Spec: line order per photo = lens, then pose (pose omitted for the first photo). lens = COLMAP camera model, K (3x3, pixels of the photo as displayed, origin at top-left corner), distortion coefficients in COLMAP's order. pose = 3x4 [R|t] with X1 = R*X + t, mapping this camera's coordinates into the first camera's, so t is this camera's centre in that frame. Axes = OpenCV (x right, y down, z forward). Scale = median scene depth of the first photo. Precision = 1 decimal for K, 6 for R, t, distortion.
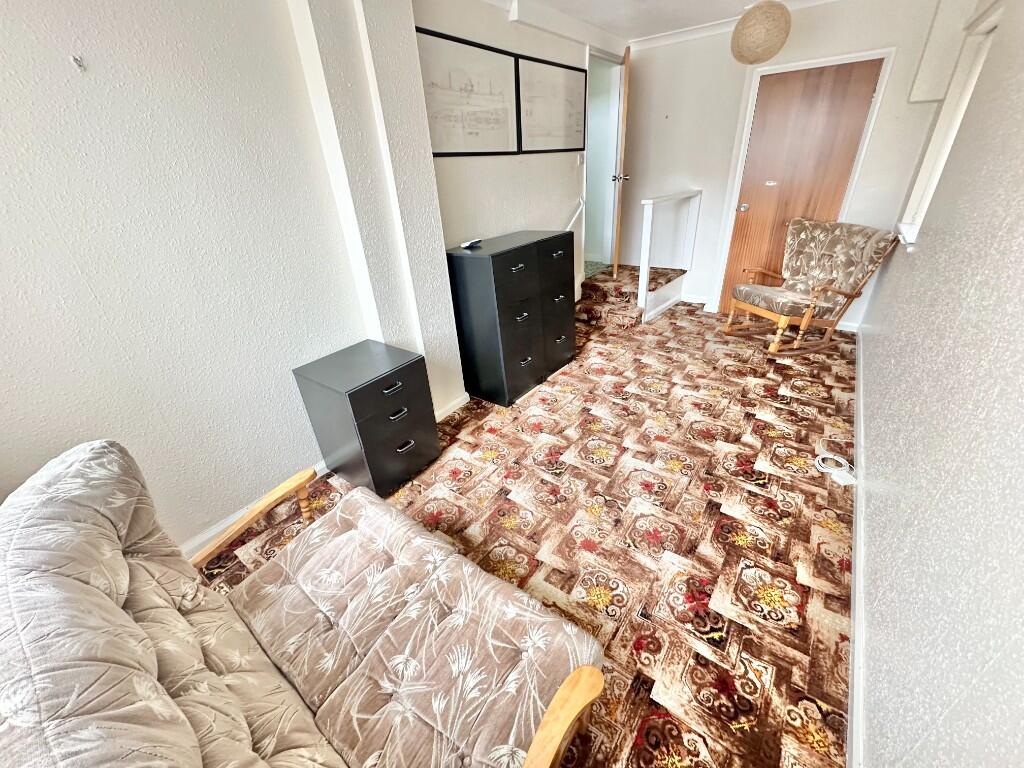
lens RADIAL K [[409.1, 0, 513.2], [0, 409.1, 382.6], [0, 0, 1]] dist [-0.001216, -0.000210]
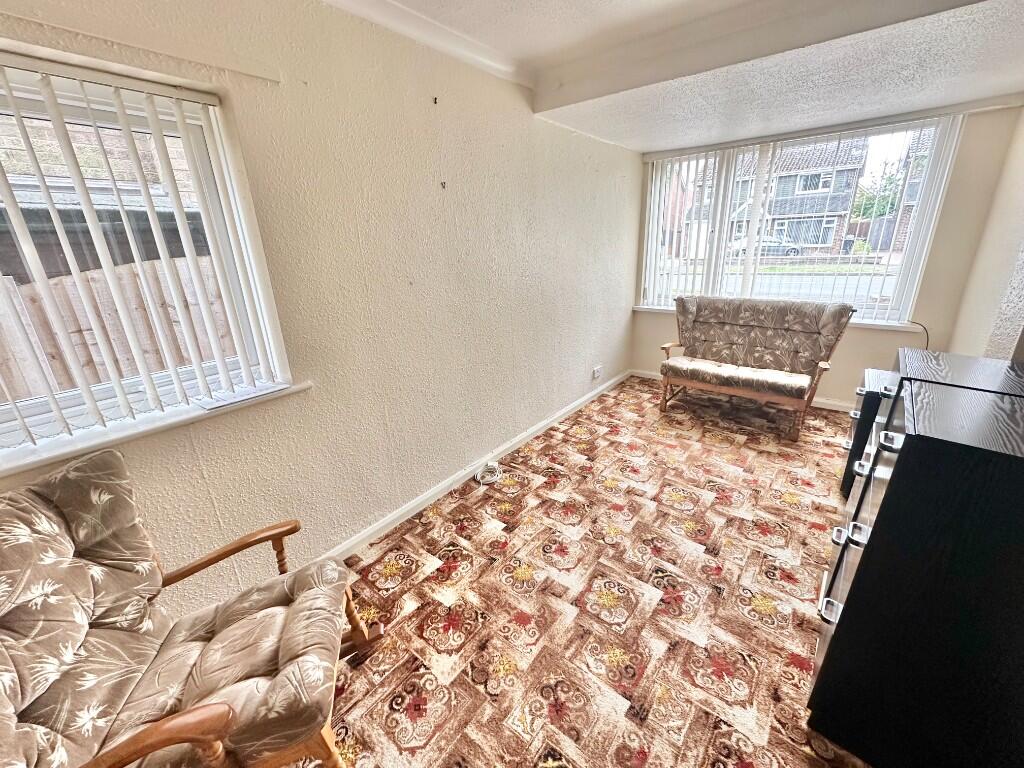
lens RADIAL K [[409.1, 0, 511.5], [0, 409.1, 383.1], [0, 0, 1]] dist [-0.001216, -0.000210]
pose [[-0.994324, 0.078342, 0.071989, 0.513835], [0.106020, 0.672820, 0.732171, -0.794970], [0.008924, 0.735647, -0.677306, 1.426511]]
